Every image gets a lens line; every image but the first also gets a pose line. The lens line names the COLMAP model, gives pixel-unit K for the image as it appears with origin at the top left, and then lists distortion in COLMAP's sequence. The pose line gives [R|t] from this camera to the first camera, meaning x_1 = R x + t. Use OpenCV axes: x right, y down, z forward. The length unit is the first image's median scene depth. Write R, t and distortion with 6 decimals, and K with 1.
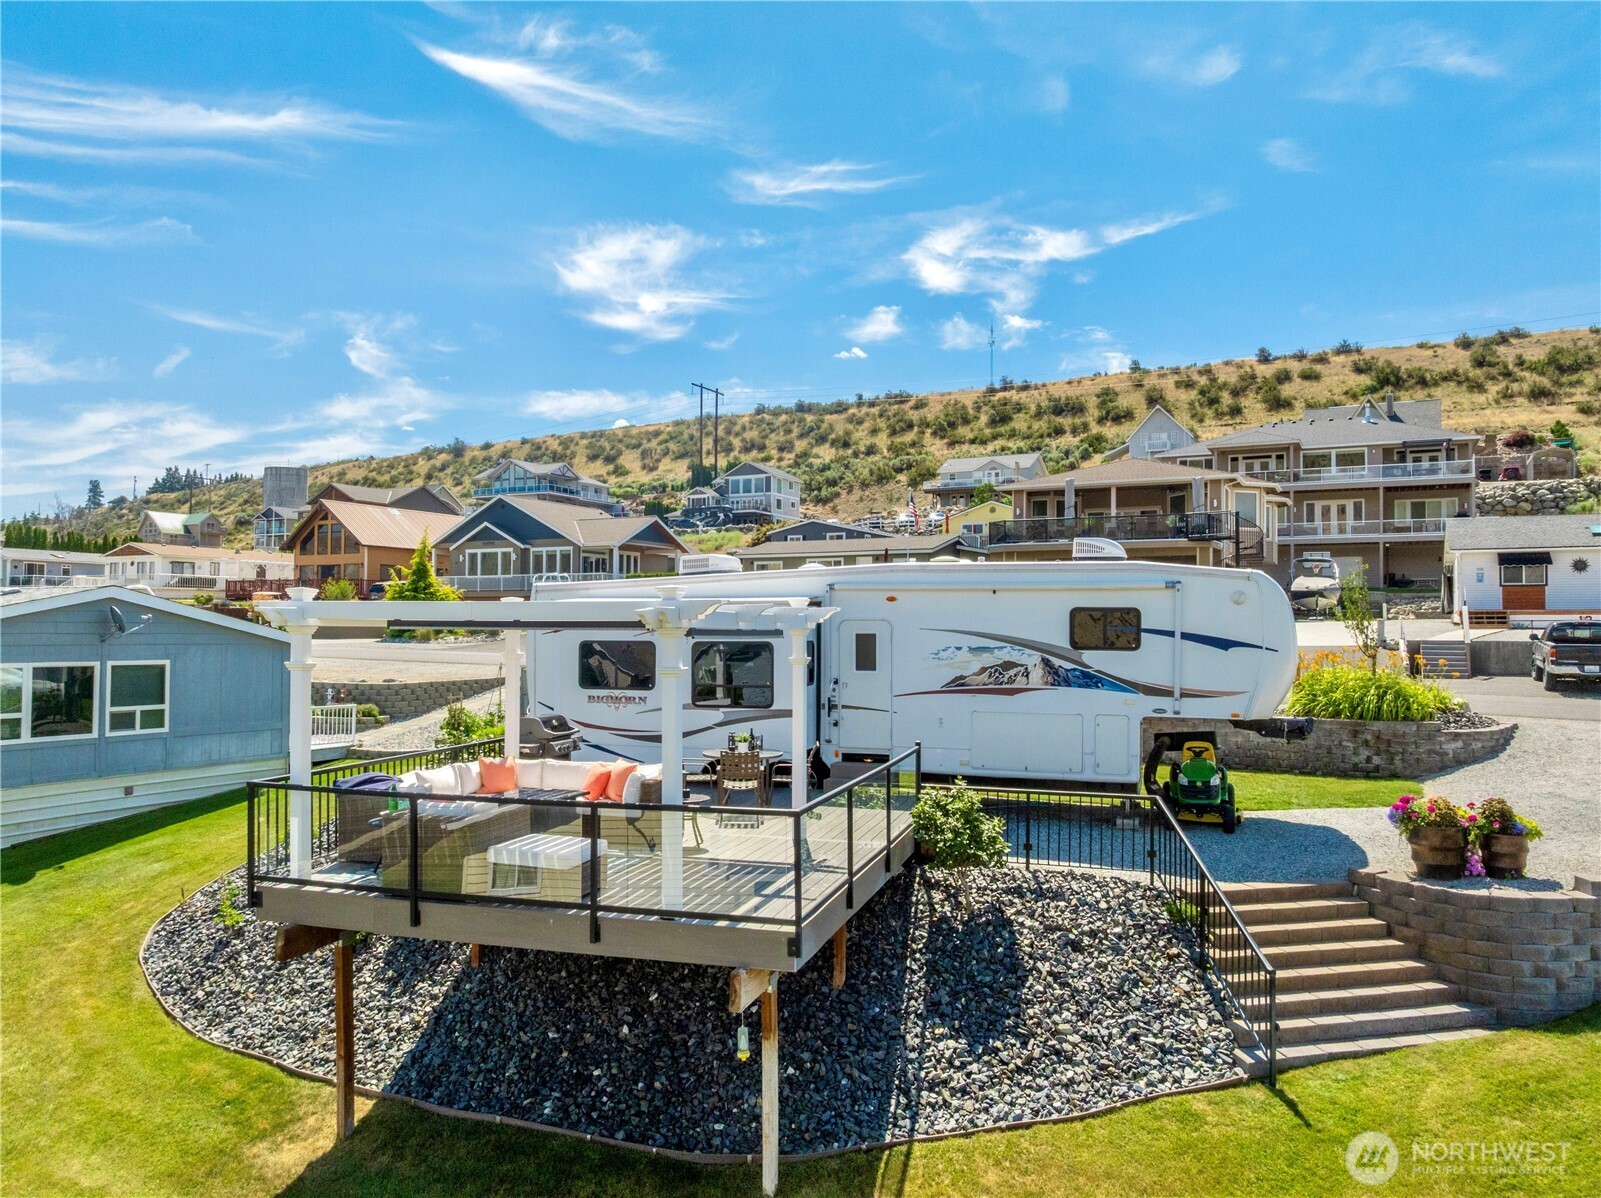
lens RADIAL K [[1128.0, 0, 800.3], [0, 1128.0, 602.4], [0, 0, 1]] dist [-0.043952, 0.008583]
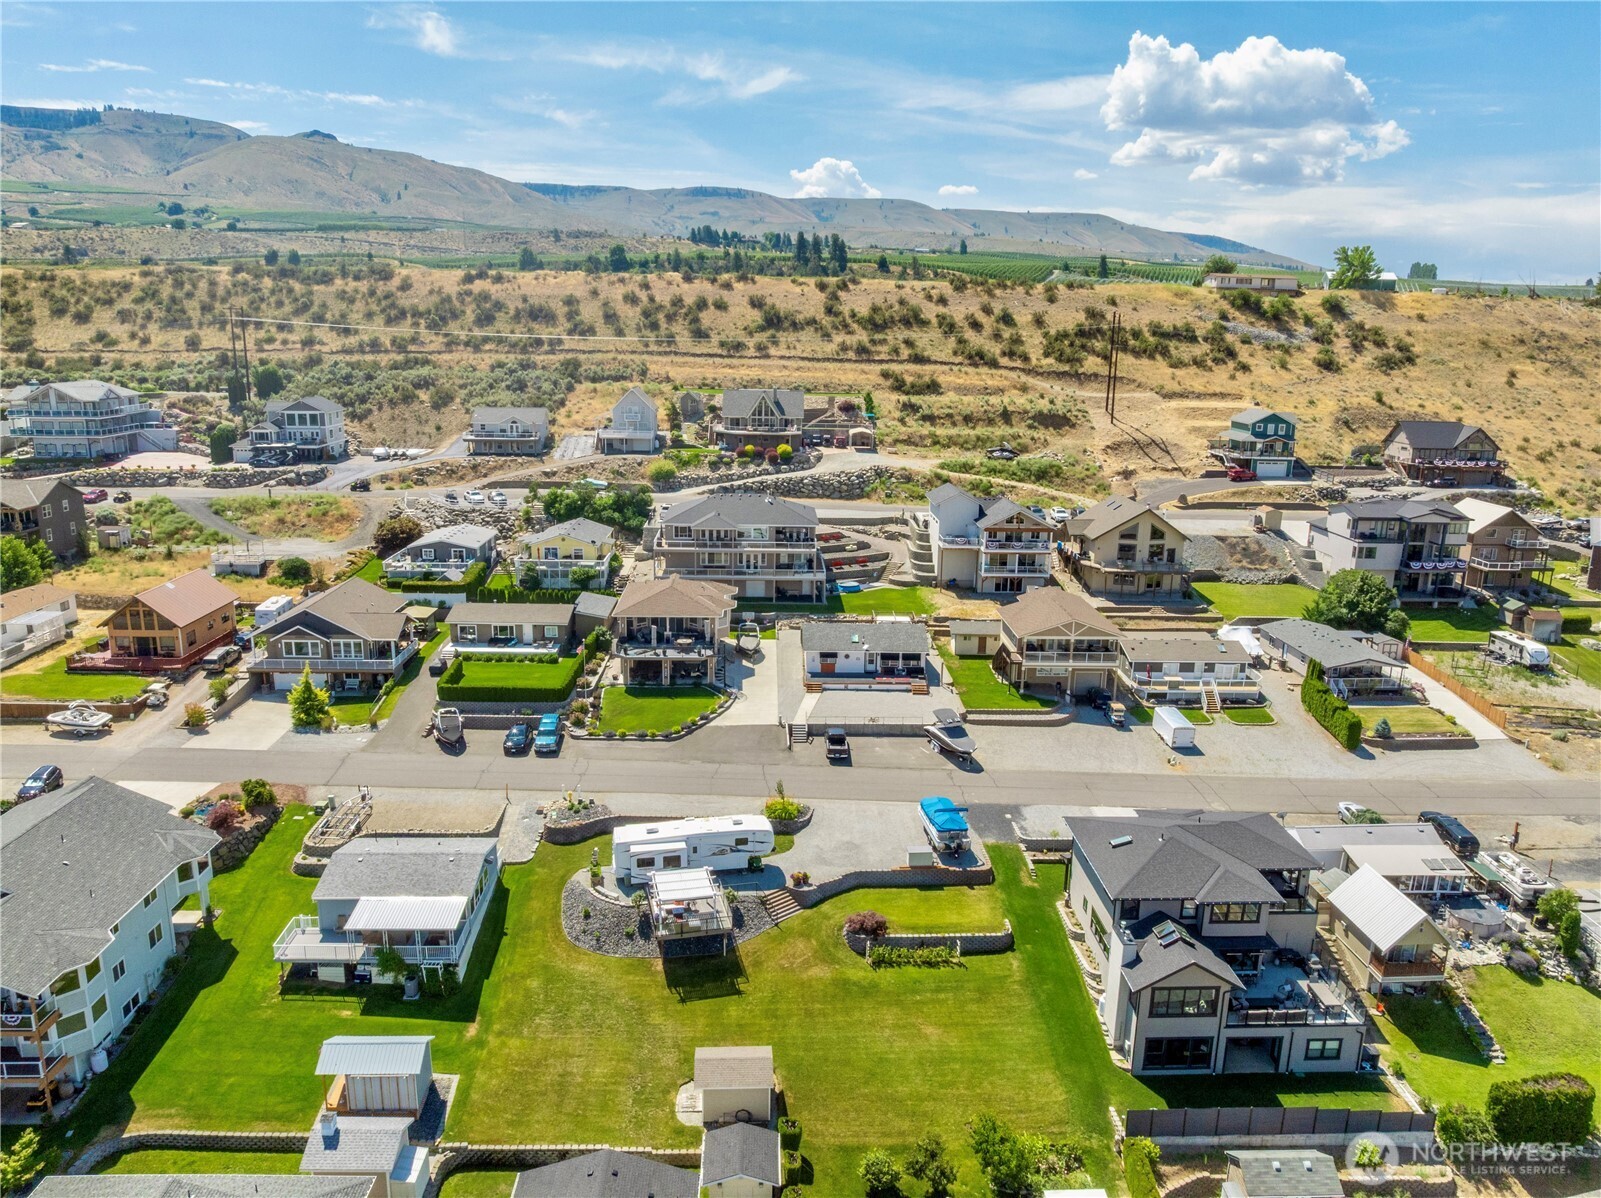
lens RADIAL K [[1128.0, 0, 802.9], [0, 1128.0, 603.3], [0, 0, 1]] dist [-0.043952, 0.008583]
pose [[0.866006, -0.108708, 0.488075, -0.152298], [-0.025369, 0.965274, 0.260006, -0.192342], [-0.499390, -0.237548, 0.833175, -0.258036]]
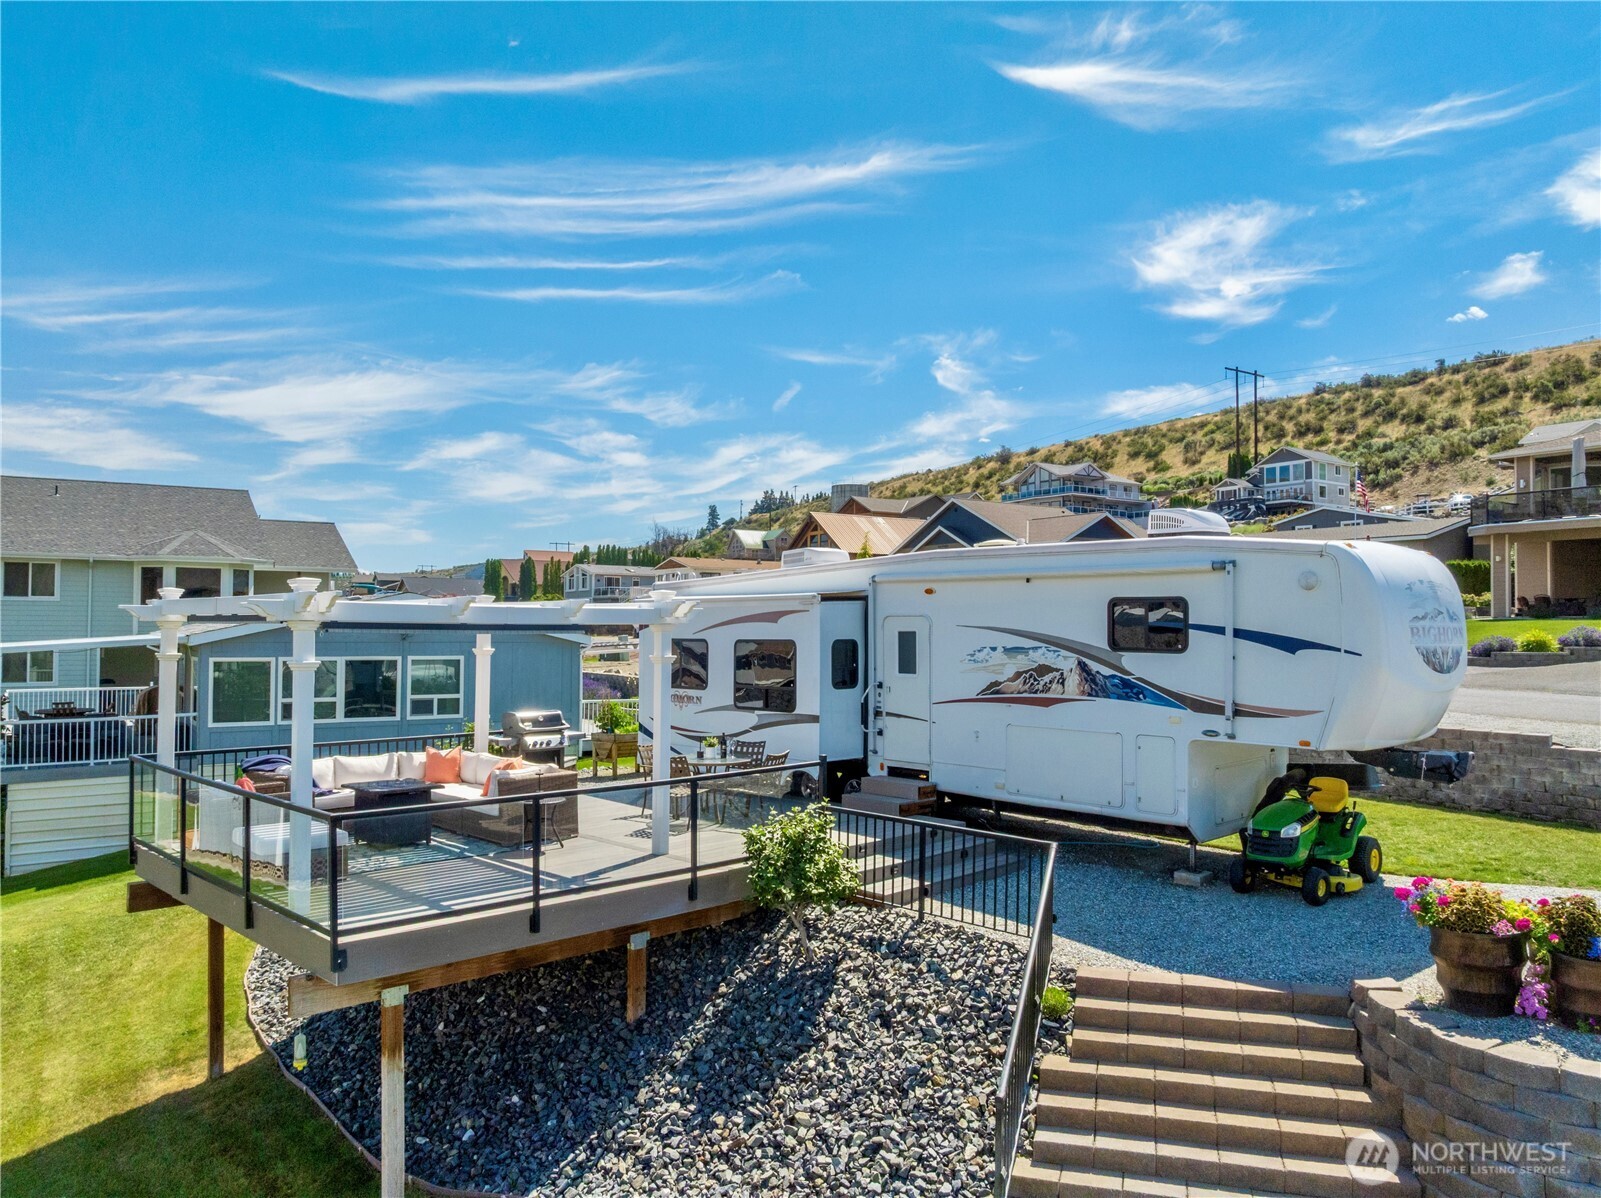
lens RADIAL K [[1128.0, 0, 809.3], [0, 1128.0, 619.3], [0, 0, 1]] dist [-0.043952, 0.008583]
pose [[0.876785, -0.006496, -0.480839, 0.040444], [0.012232, 0.999886, 0.008797, 0.000959], [0.480728, -0.013595, 0.876765, 0.019335]]
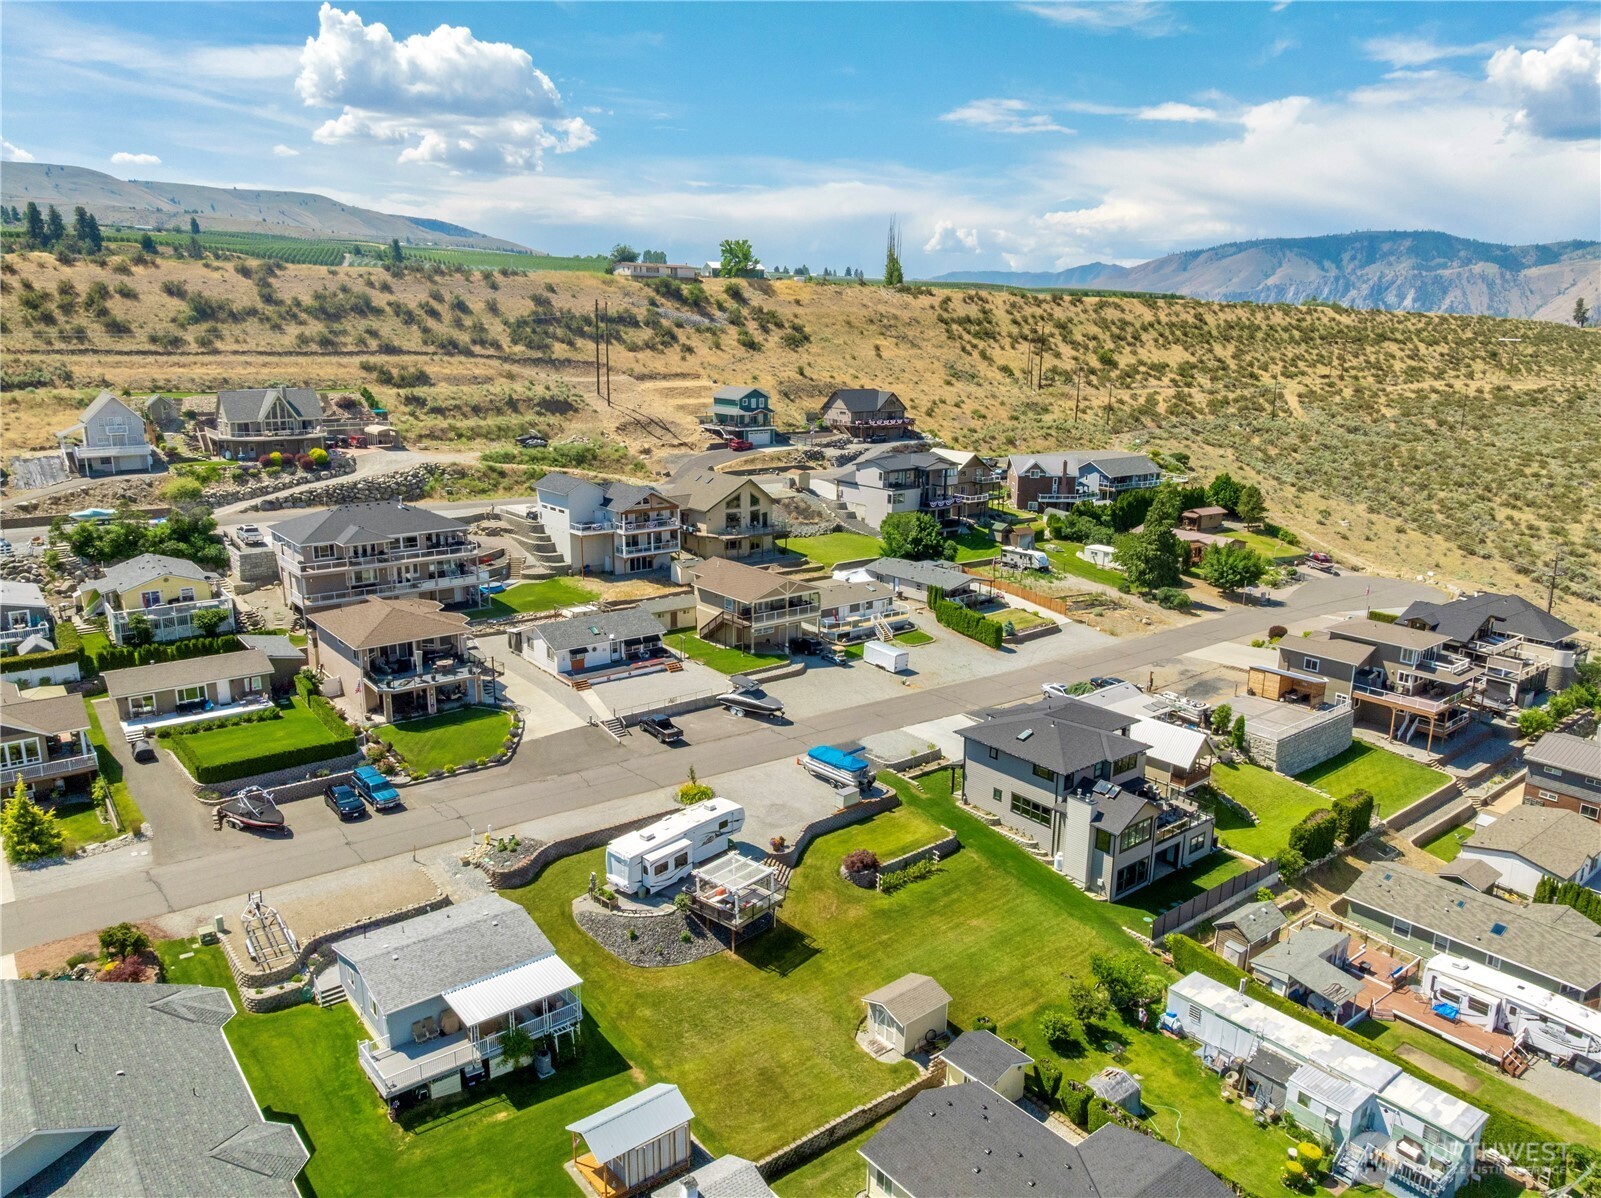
lens RADIAL K [[1128.0, 0, 806.9], [0, 1128.0, 599.5], [0, 0, 1]] dist [-0.043952, 0.008583]
pose [[0.388753, -0.218696, 0.895010, -0.329194], [-0.033655, 0.967401, 0.251003, -0.188982], [-0.920727, -0.127700, 0.368720, -0.095864]]
